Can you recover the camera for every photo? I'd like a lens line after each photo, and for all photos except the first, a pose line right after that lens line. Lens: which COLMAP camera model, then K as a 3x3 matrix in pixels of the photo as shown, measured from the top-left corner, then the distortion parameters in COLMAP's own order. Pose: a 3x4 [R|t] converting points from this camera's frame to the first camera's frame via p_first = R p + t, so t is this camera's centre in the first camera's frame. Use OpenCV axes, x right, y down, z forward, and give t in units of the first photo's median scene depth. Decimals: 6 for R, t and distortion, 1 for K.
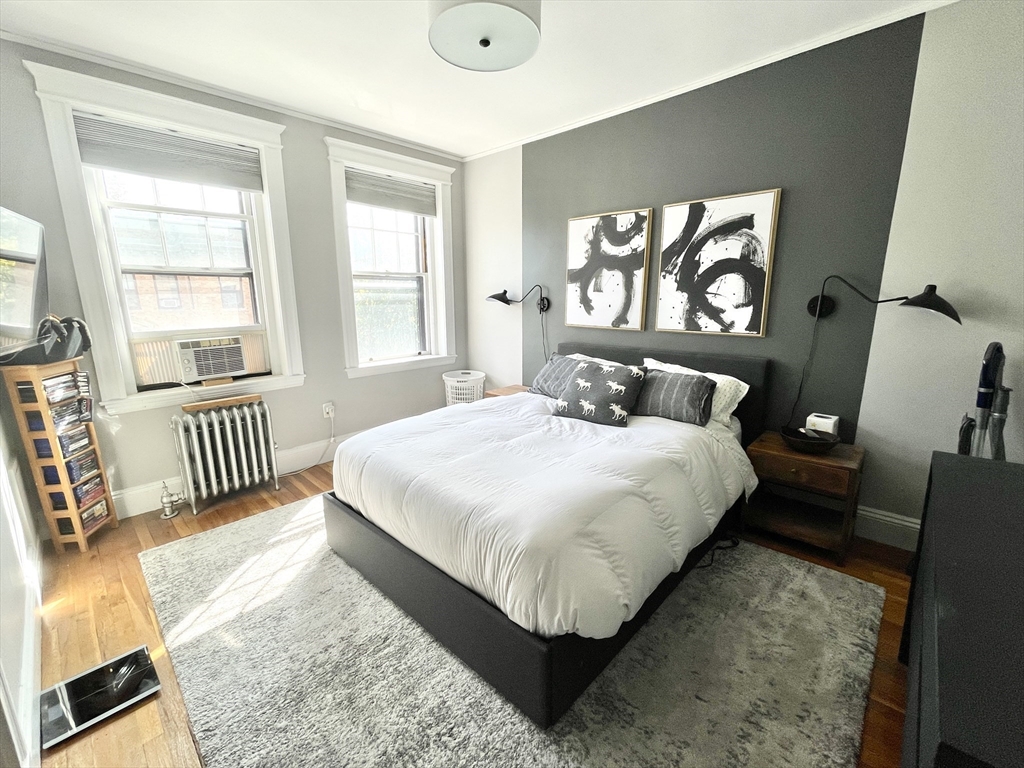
lens RADIAL K [[429.6, 0, 510.9], [0, 429.6, 387.3], [0, 0, 1]] dist [-0.000951, 0.000149]
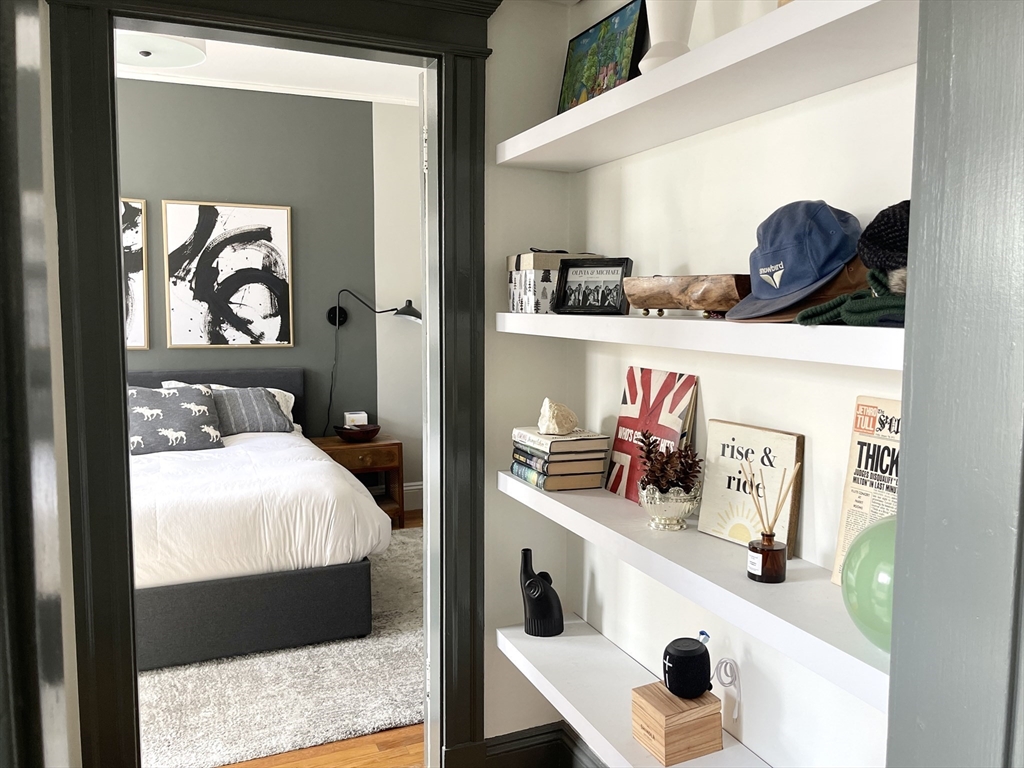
lens RADIAL K [[868.8, 0, 512.0], [0, 868.8, 384.0], [0, 0, 1]] dist [-0.072835, -0.000905]
pose [[0.427816, -0.068994, 0.901229, -0.994442], [0.176694, 0.984229, -0.008529, 0.074691], [-0.886427, 0.162891, 0.433260, -0.309083]]
